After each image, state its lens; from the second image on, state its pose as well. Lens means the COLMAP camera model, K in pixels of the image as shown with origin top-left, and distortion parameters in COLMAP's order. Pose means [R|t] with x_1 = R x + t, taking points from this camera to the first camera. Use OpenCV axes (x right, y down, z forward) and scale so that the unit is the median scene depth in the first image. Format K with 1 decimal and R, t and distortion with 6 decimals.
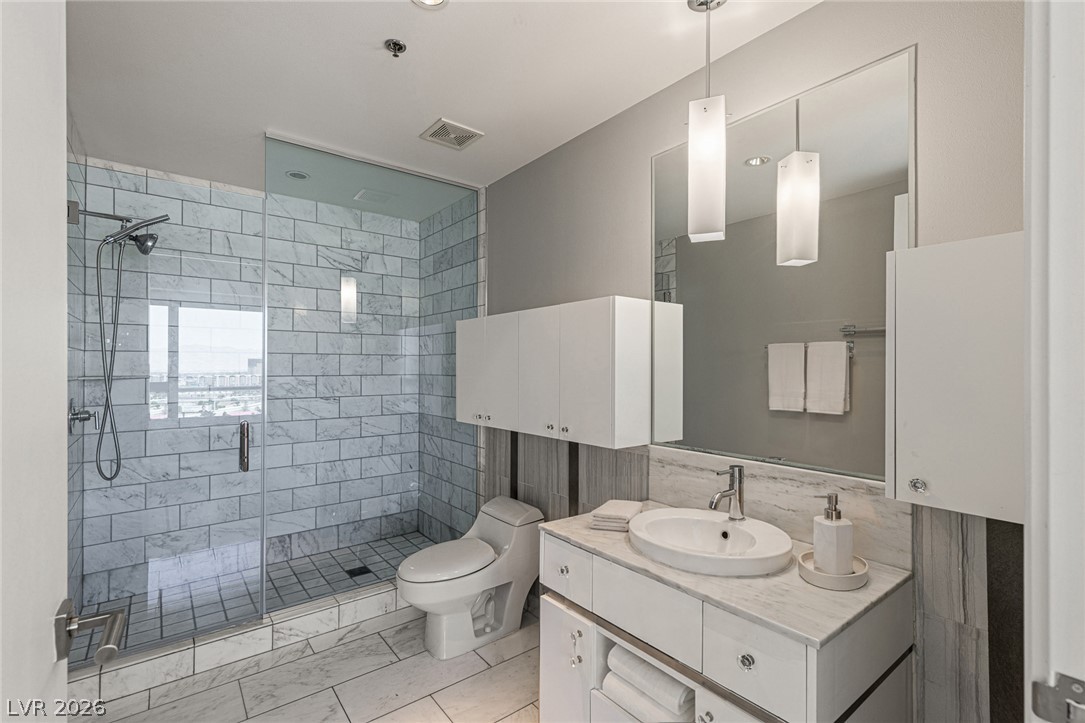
lens RADIAL K [[492.6, 0, 524.8], [0, 492.6, 364.4], [0, 0, 1]] dist [0.017284, -0.002477]
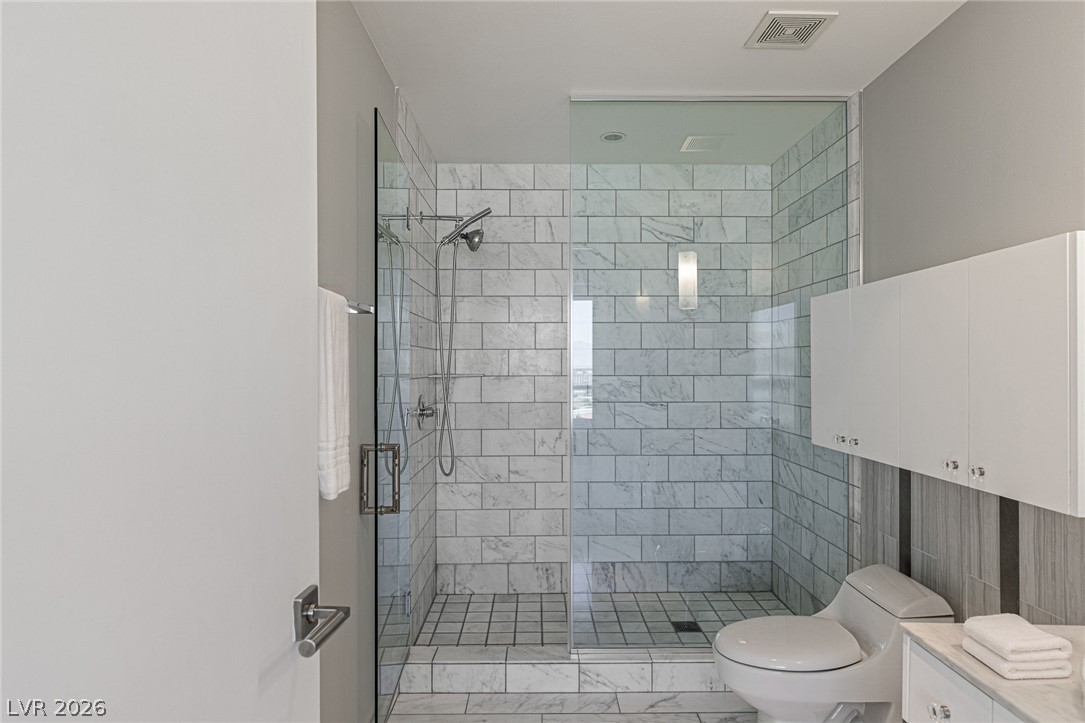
lens RADIAL K [[631.7, 0, 541.9], [0, 631.7, 360.3], [0, 0, 1]] dist [0.006072, -0.001298]
pose [[0.803504, -0.005768, -0.595271, 0.081192], [0.004985, 0.999983, -0.002961, -0.000175], [0.595278, -0.000588, 0.803519, 0.065295]]
